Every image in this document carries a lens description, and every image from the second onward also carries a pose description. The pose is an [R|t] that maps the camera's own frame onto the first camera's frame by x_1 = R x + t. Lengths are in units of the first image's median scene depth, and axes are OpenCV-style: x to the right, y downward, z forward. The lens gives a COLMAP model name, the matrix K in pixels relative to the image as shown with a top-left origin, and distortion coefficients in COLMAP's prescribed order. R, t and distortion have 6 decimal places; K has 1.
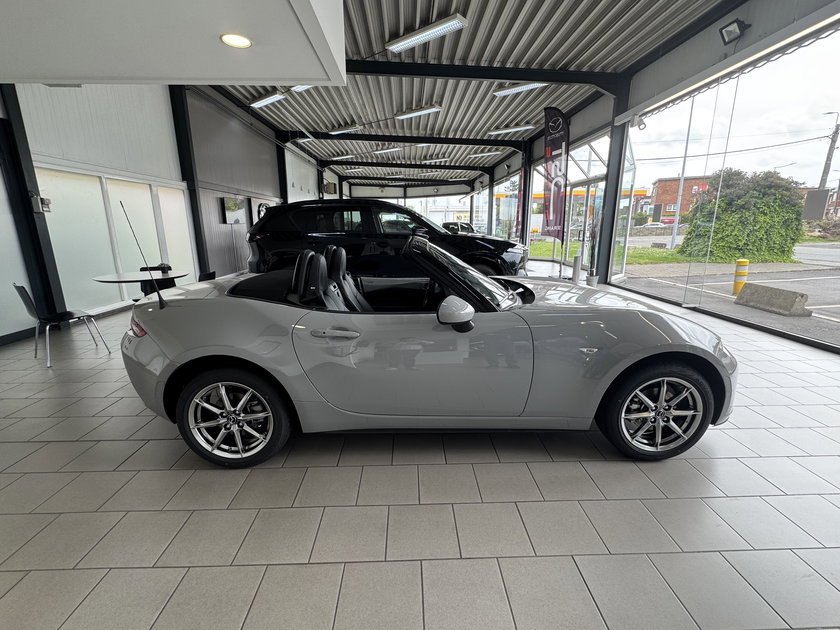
lens RADIAL K [[364.3, 0, 421.2], [0, 364.3, 314.1], [0, 0, 1]] dist [0.000549, 0.000327]
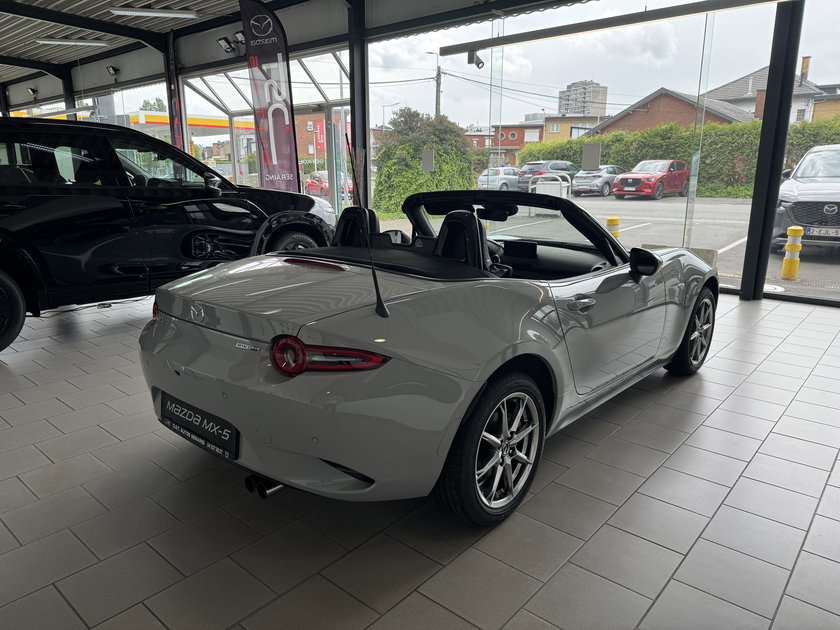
lens RADIAL K [[595.7, 0, 420.8], [0, 595.7, 313.1], [0, 0, 1]] dist [0.033992, -0.053808]
pose [[0.673974, -0.165301, 0.720024, -0.233320], [0.170994, 0.983083, 0.065635, -0.012634], [-0.718694, 0.078884, 0.690838, 0.046839]]
